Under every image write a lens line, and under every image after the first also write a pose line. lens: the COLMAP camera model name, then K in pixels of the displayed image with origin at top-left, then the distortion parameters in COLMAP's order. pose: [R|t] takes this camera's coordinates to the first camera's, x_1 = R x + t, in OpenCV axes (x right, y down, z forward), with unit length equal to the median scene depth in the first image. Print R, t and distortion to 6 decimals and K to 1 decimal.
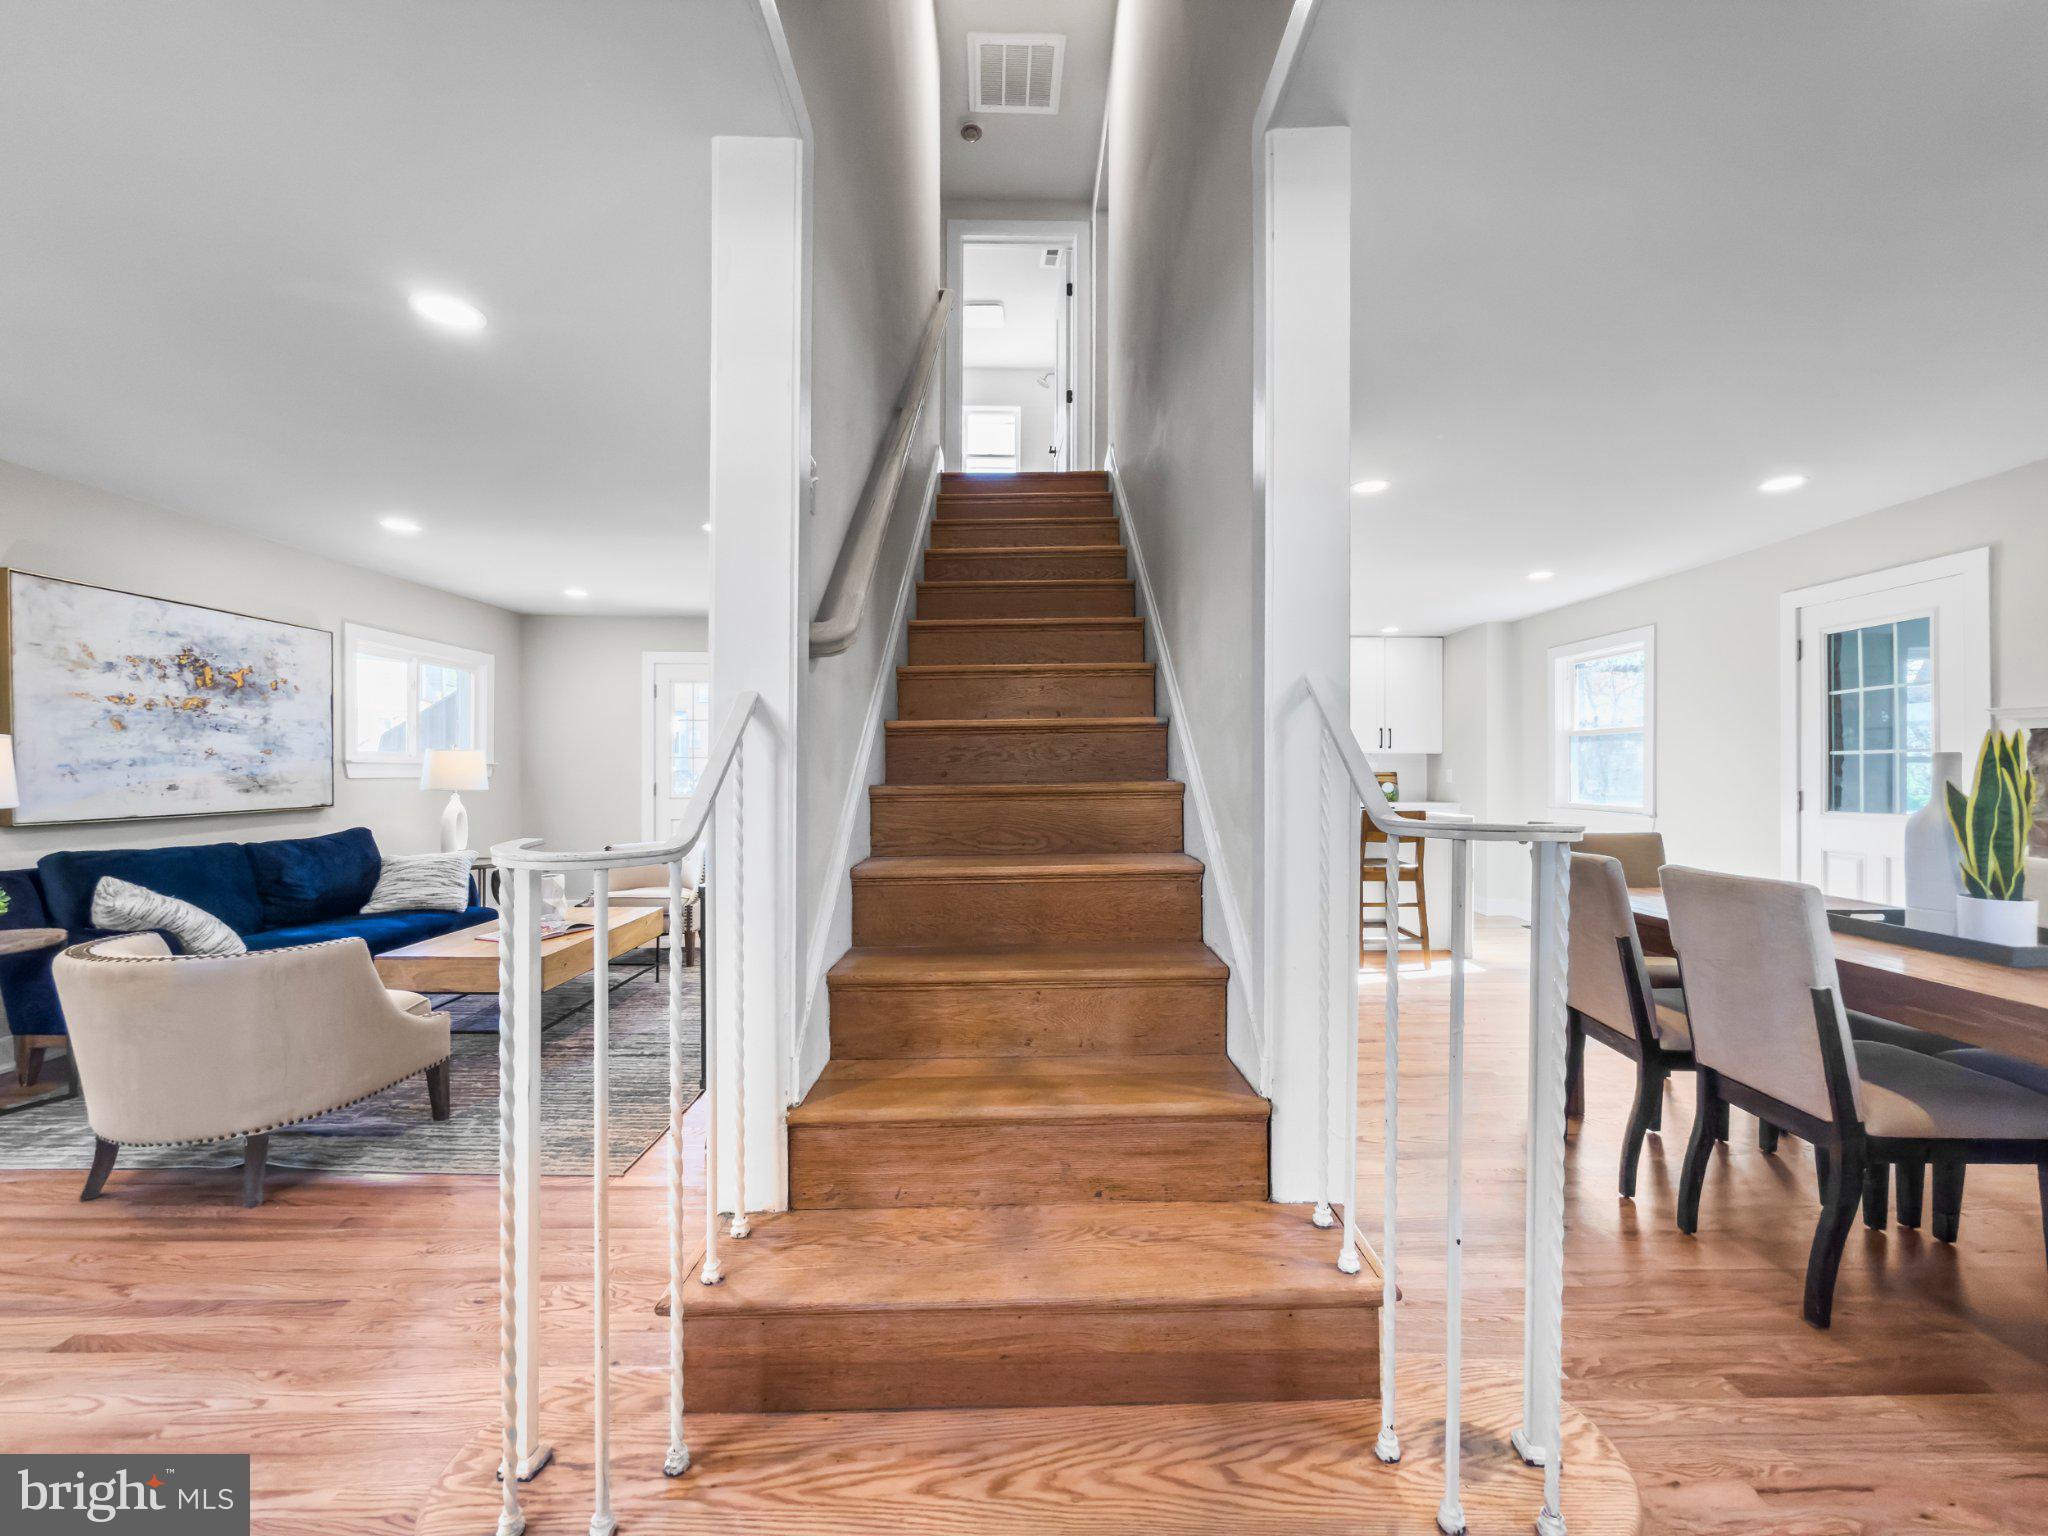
lens RADIAL K [[832.8, 0, 1029.0], [0, 832.8, 777.1], [0, 0, 1]] dist [-0.001811, 0.000811]
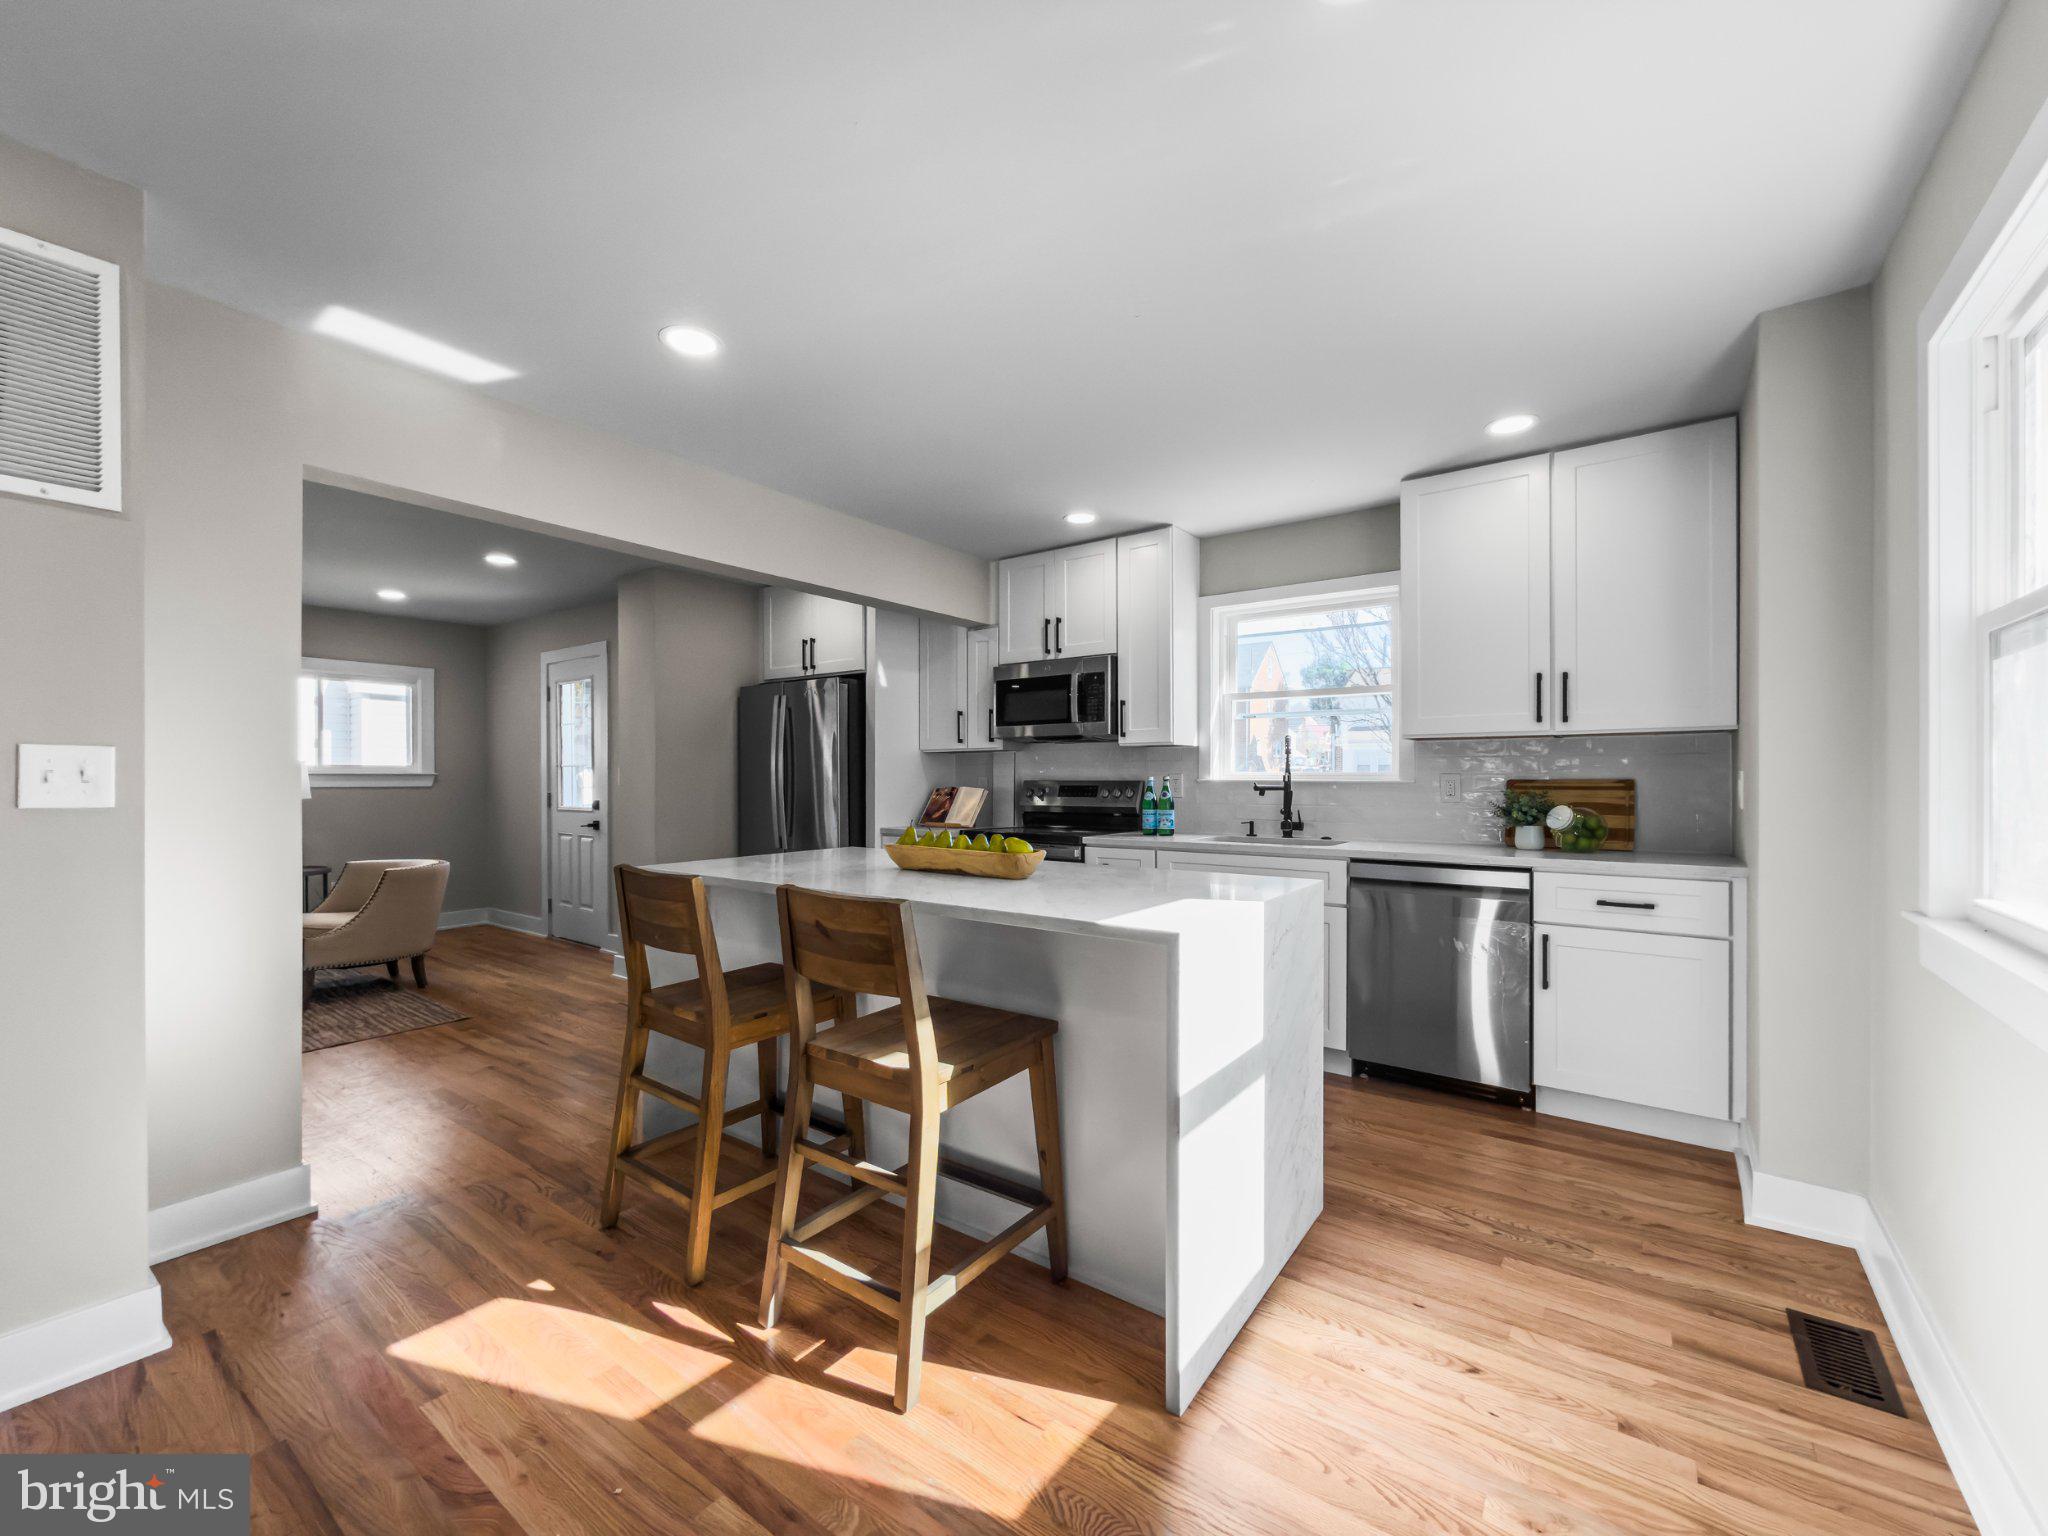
lens RADIAL K [[832.8, 0, 1028.0], [0, 832.8, 778.5], [0, 0, 1]] dist [-0.001811, 0.000811]
pose [[0.793828, -0.005507, -0.608117, 0.865601], [0.000005, 0.999959, -0.009048, -0.004684], [0.608142, 0.007179, 0.793796, 0.949450]]
